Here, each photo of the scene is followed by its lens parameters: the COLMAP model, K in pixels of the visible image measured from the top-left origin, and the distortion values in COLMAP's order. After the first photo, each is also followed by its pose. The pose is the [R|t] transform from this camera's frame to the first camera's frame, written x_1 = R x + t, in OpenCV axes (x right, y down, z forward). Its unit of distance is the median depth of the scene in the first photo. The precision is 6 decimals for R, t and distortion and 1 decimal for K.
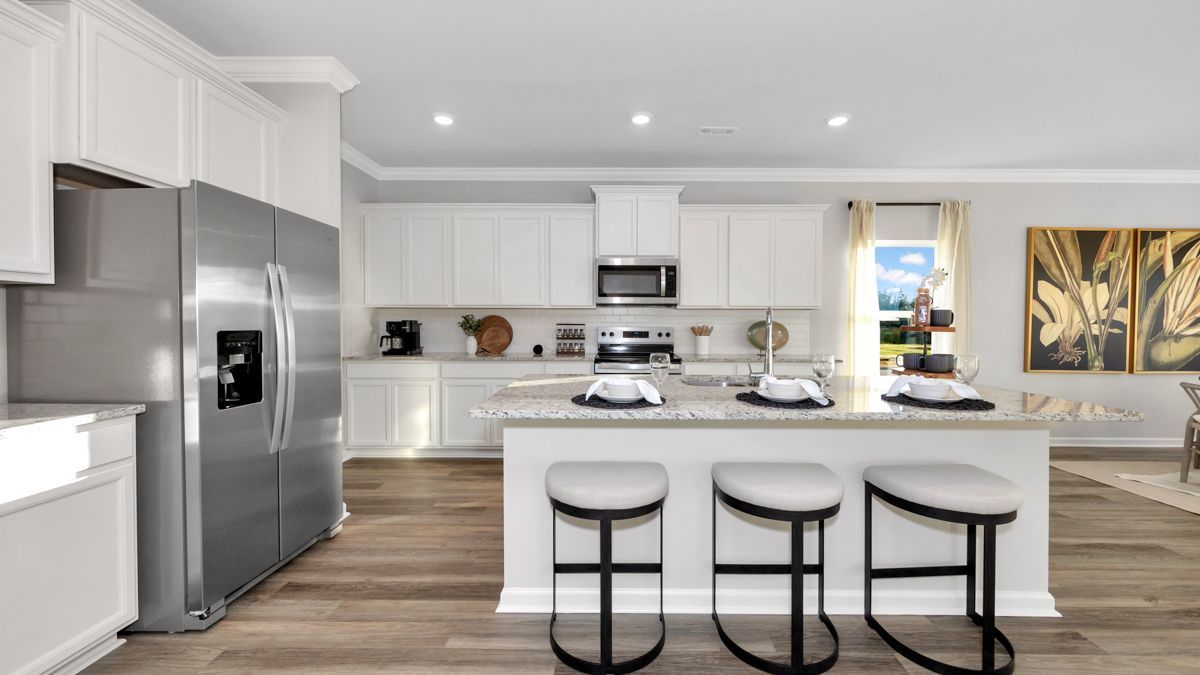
lens RADIAL K [[473.9, 0, 626.2], [0, 473.9, 329.1], [0, 0, 1]] dist [-0.000510, -0.000021]
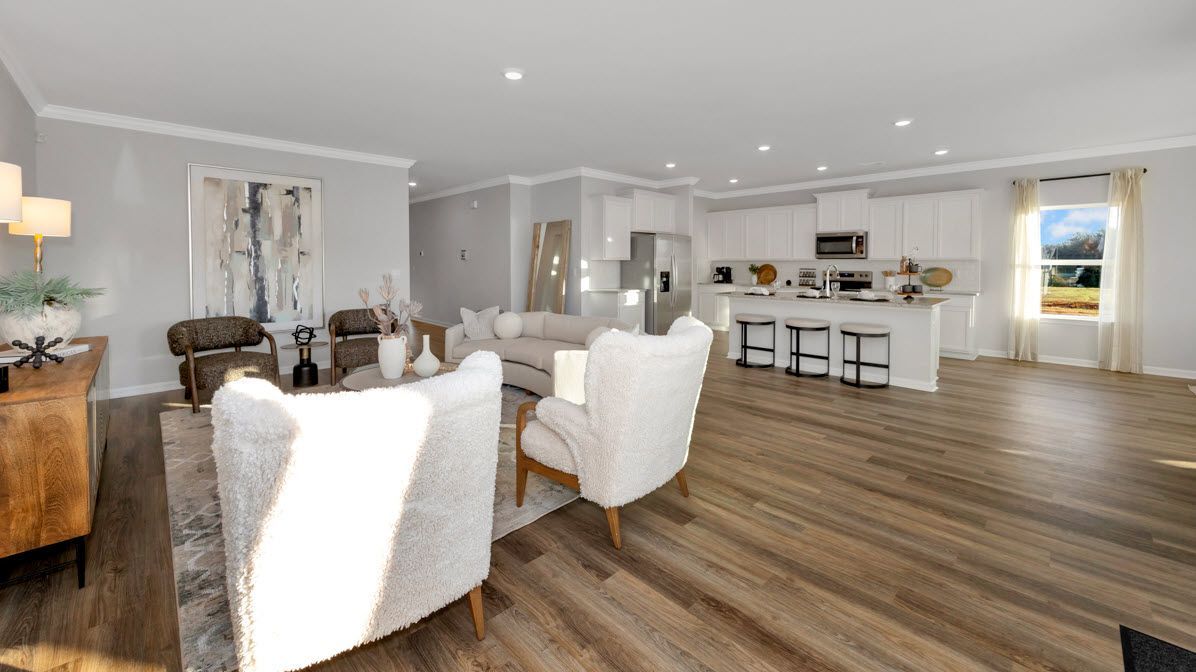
lens RADIAL K [[497.6, 0, 609.1], [0, 497.6, 285.2], [0, 0, 1]] dist [0.000063, -0.000028]
pose [[0.715372, 0.028741, -0.698153, 0.656898], [-0.007678, 0.999417, 0.033276, -0.005720], [0.698702, -0.018444, 0.715175, -0.863971]]
